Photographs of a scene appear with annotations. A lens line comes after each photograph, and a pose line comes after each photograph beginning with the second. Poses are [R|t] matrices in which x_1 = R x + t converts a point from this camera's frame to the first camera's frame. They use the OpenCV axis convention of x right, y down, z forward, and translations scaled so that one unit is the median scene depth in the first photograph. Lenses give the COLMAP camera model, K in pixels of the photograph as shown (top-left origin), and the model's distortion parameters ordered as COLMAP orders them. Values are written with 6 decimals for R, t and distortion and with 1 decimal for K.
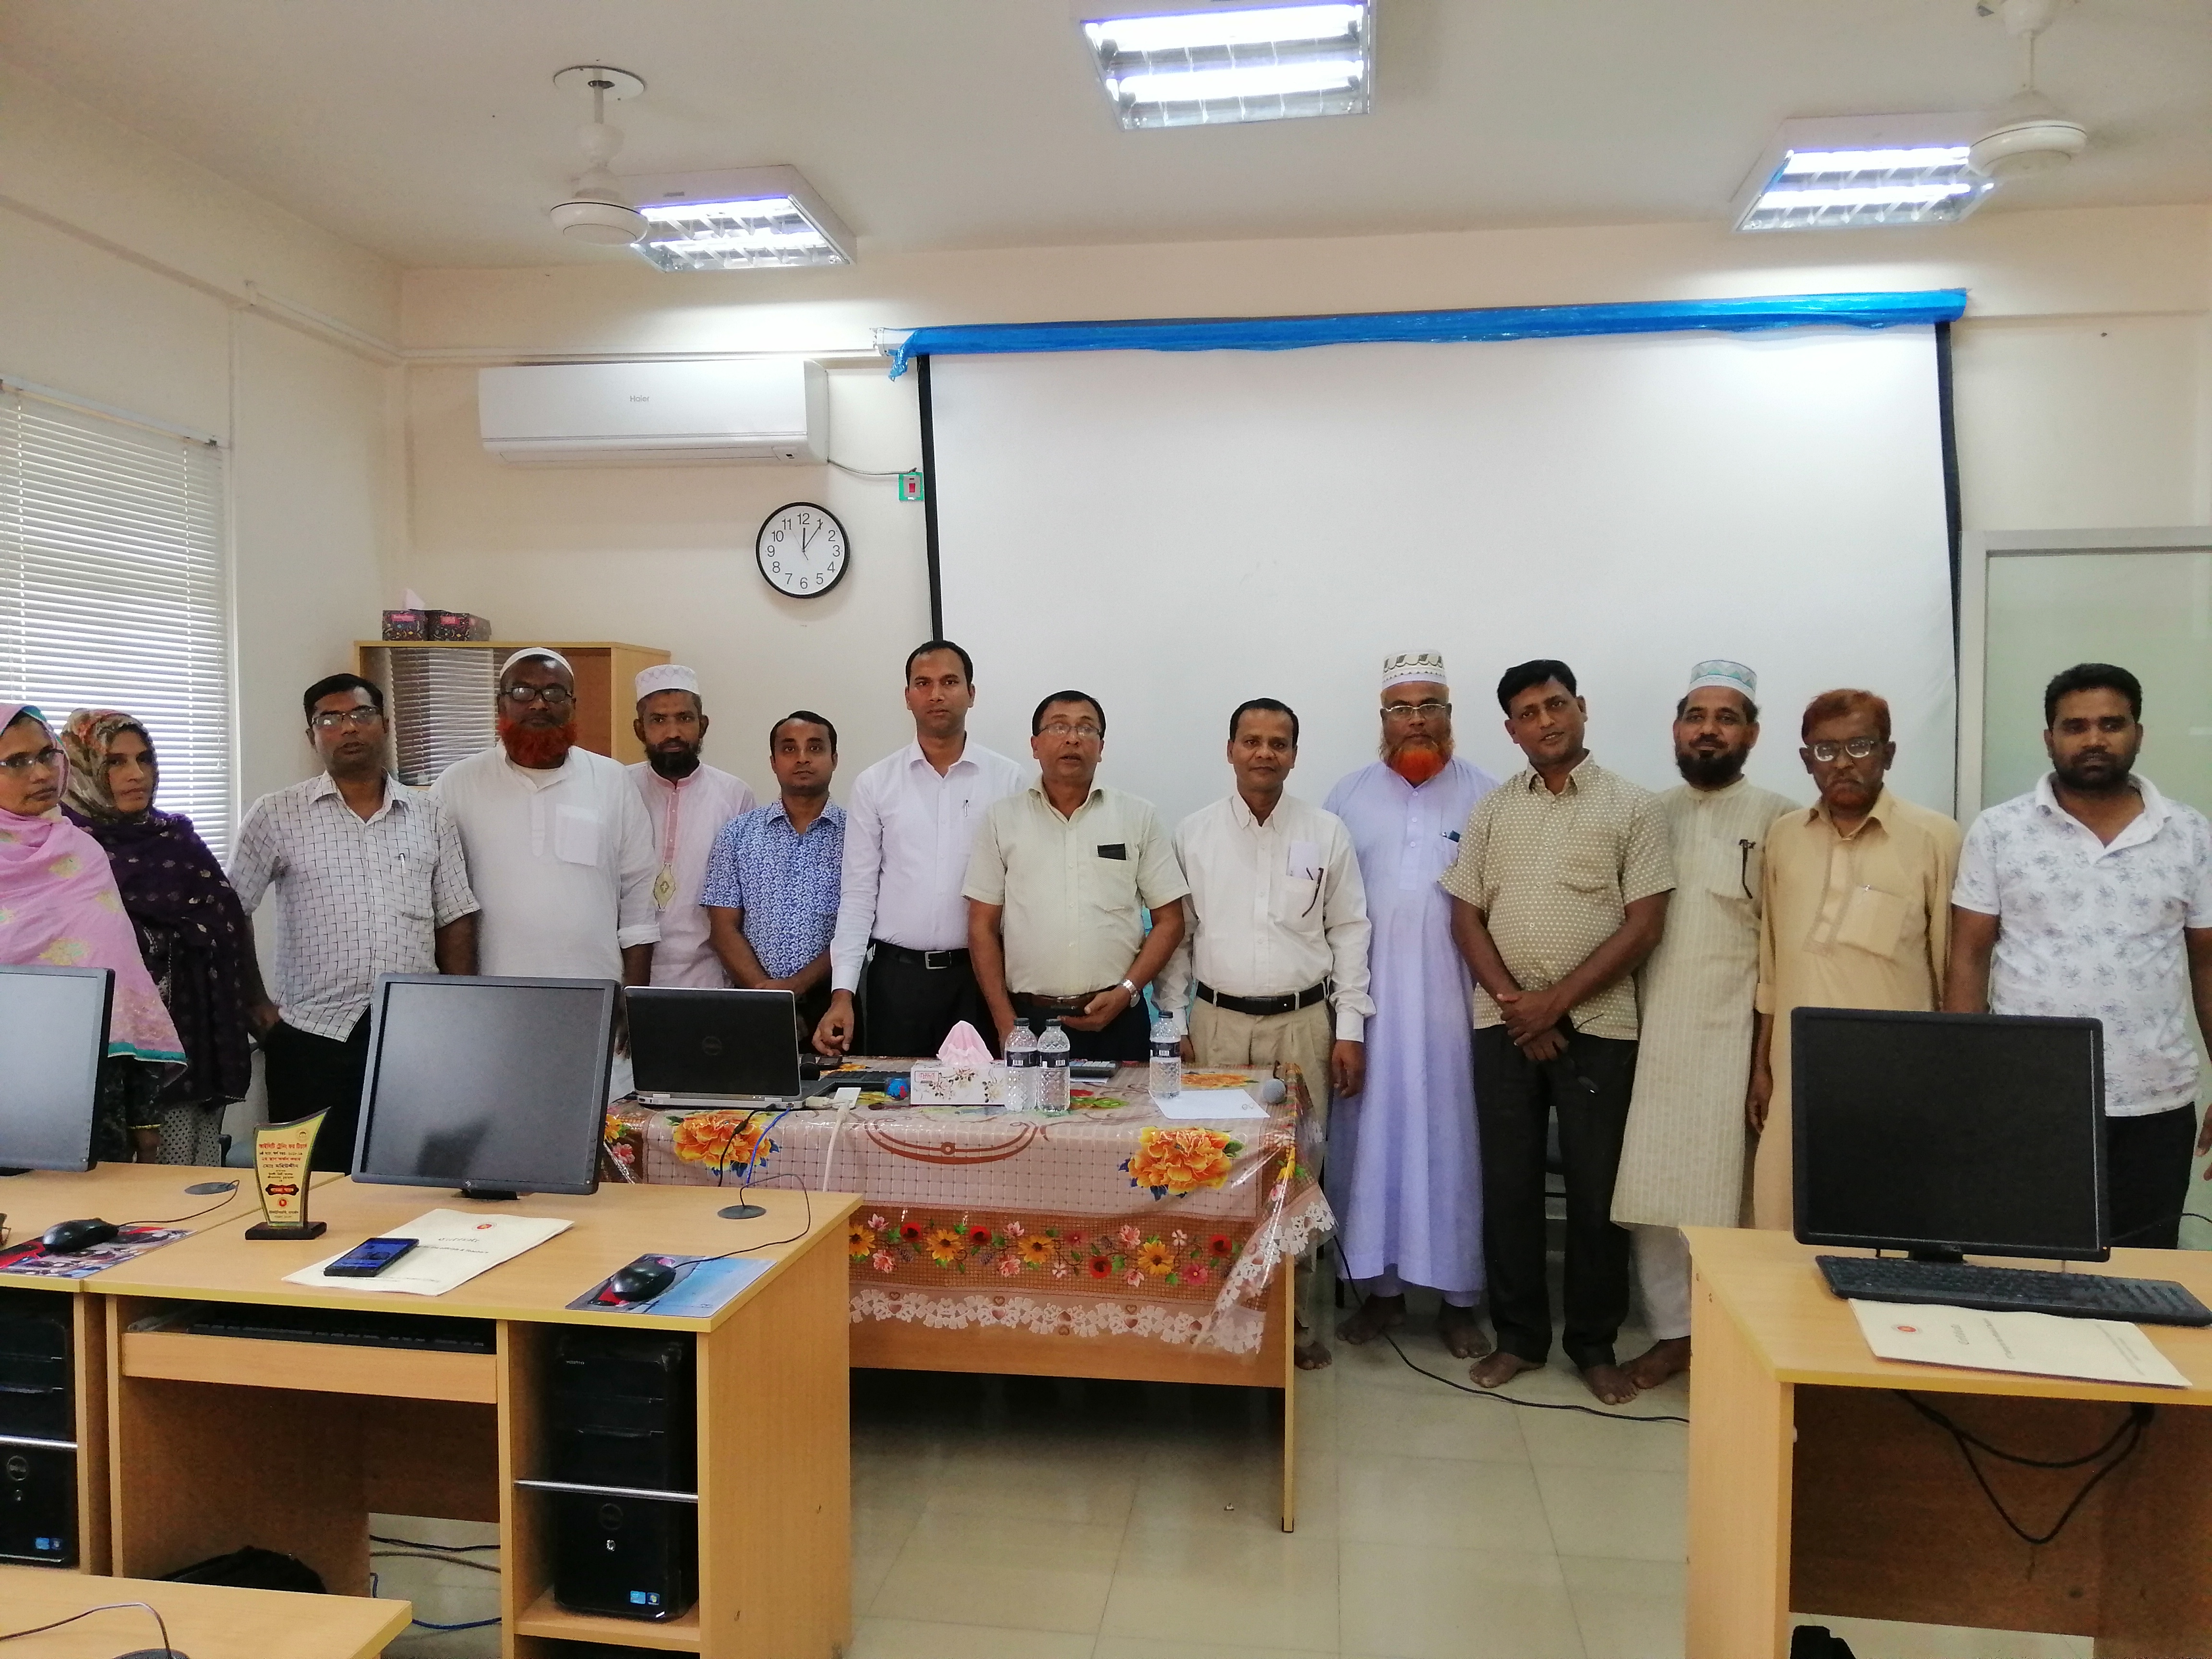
lens RADIAL K [[1658.0, 0, 1112.5], [0, 1658.0, 832.9], [0, 0, 1]] dist [0.053432, -0.034597]
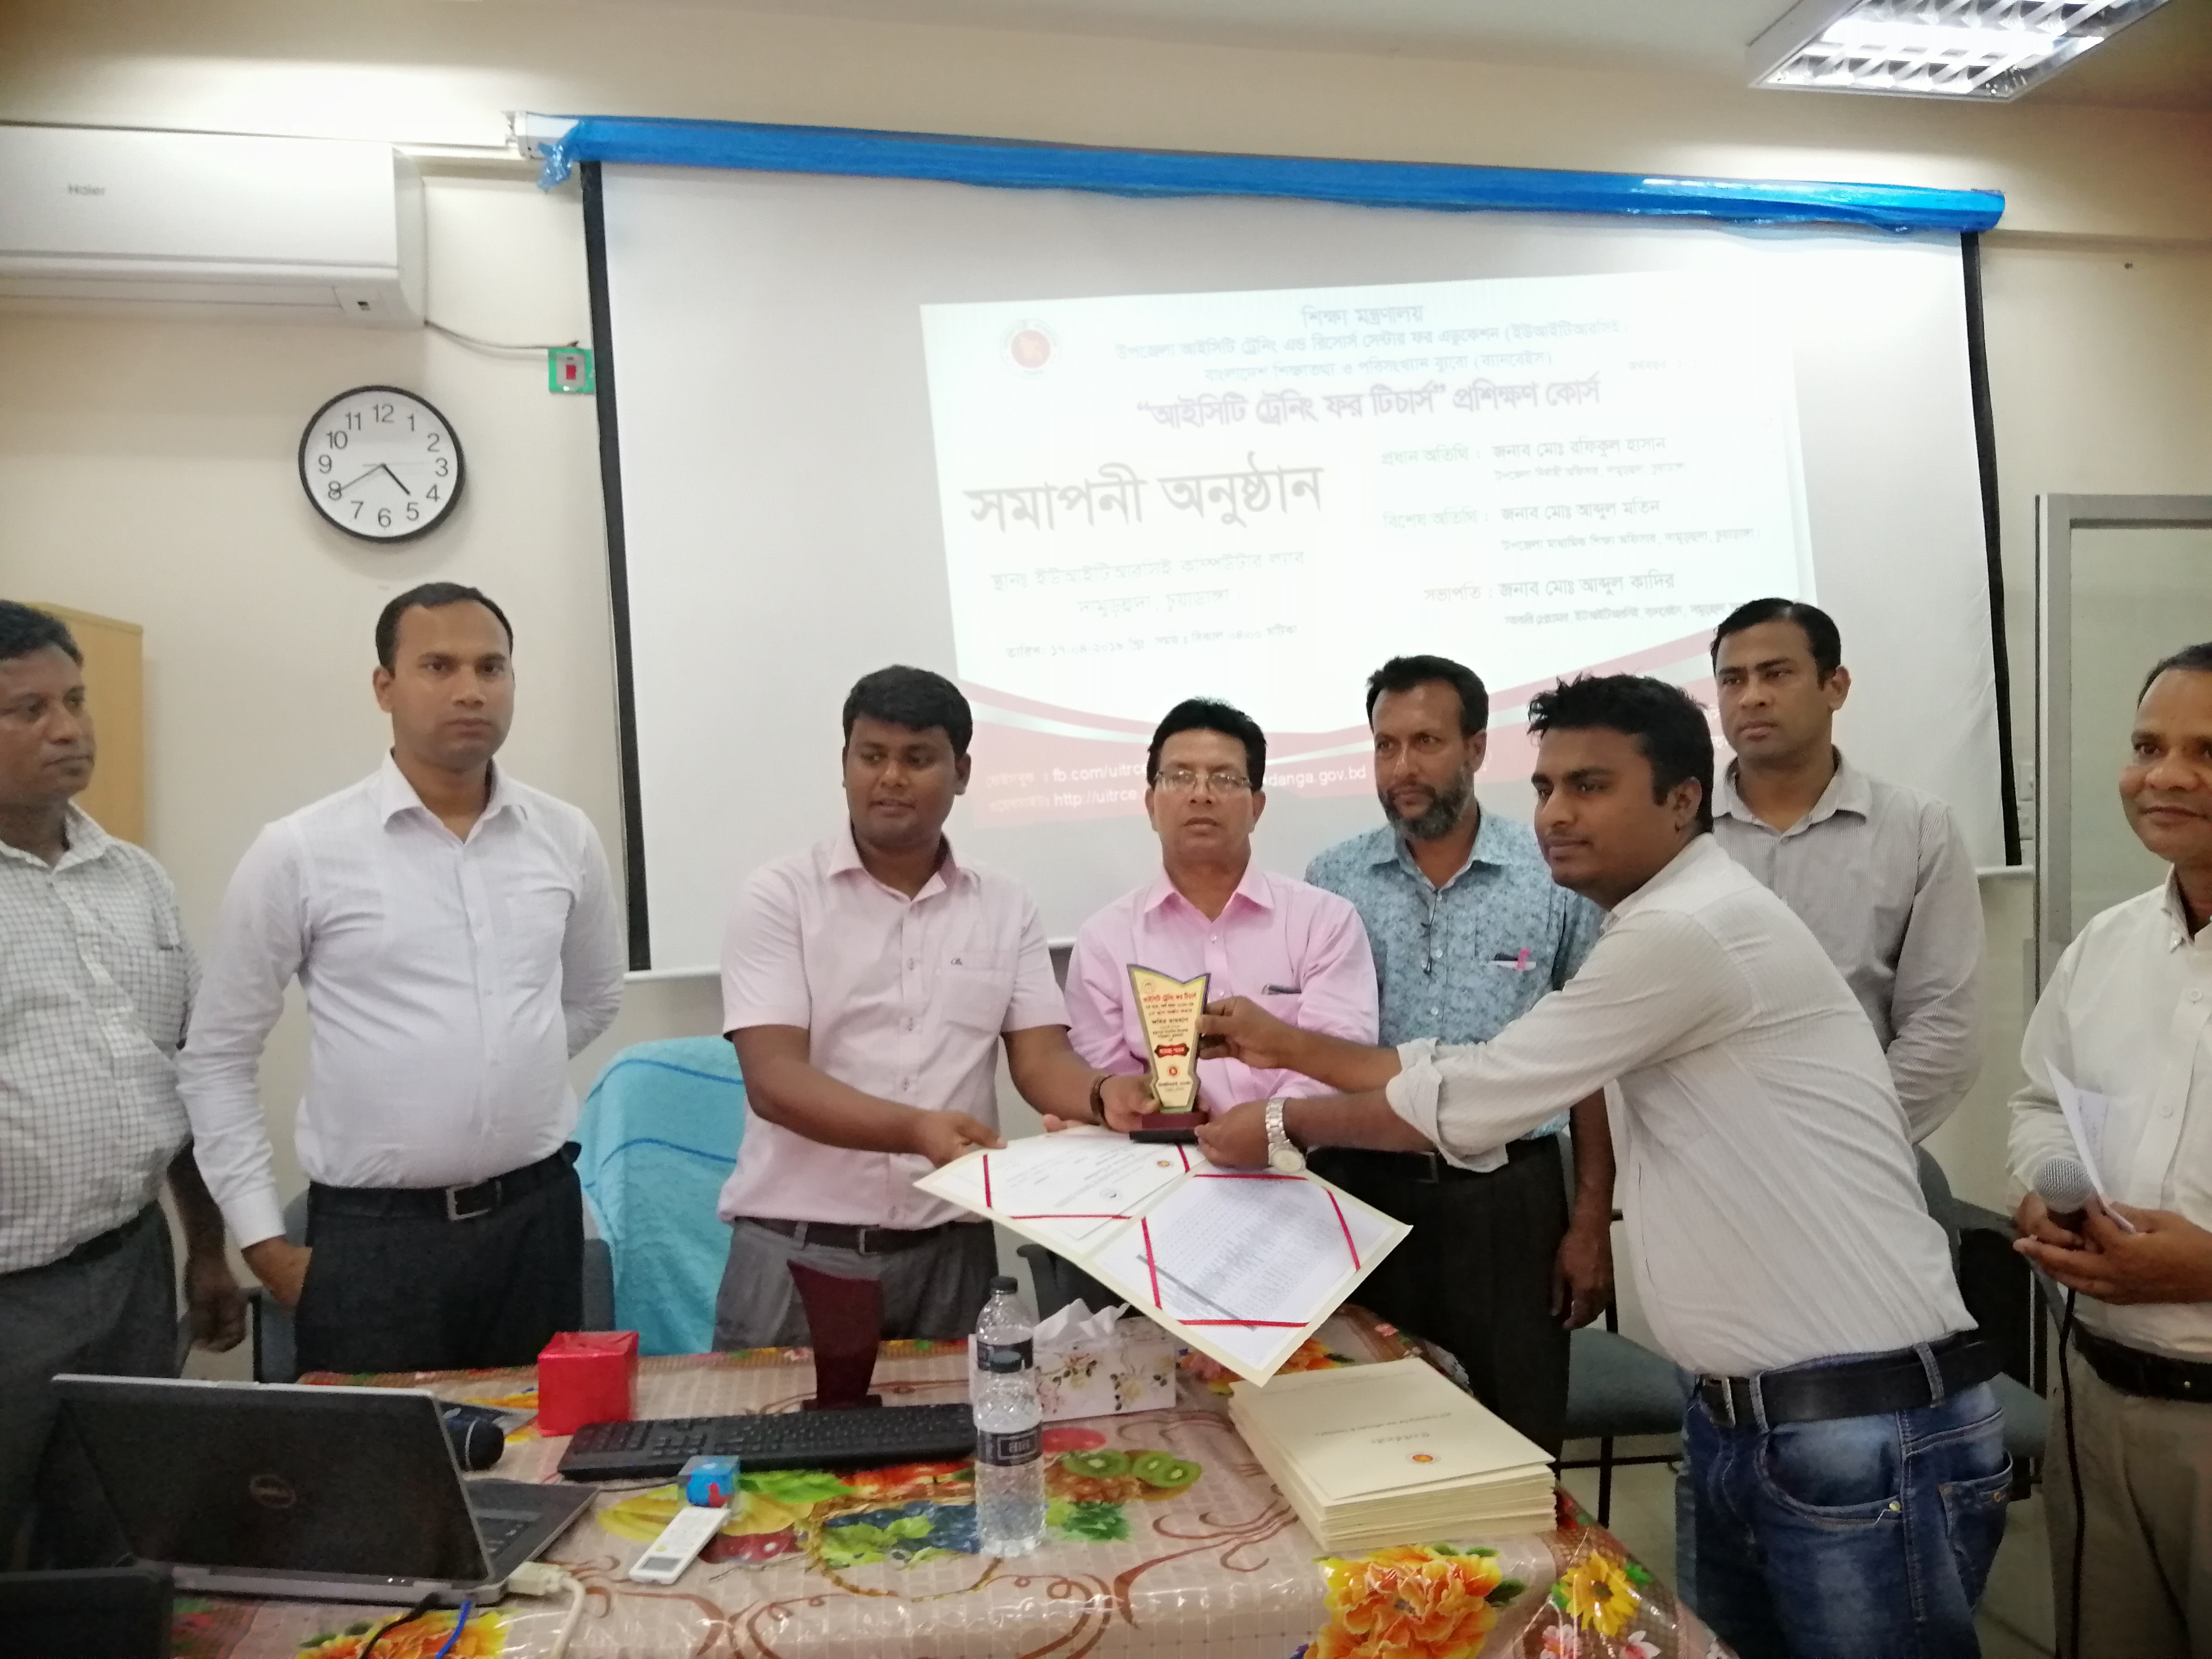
lens RADIAL K [[1658.0, 0, 1089.0], [0, 1658.0, 820.0], [0, 0, 1]] dist [0.053432, -0.034597]
pose [[0.966488, -0.005484, 0.256652, -0.095941], [0.020144, 0.998309, -0.054529, 0.000956], [-0.255919, 0.057872, 0.964964, 0.351299]]
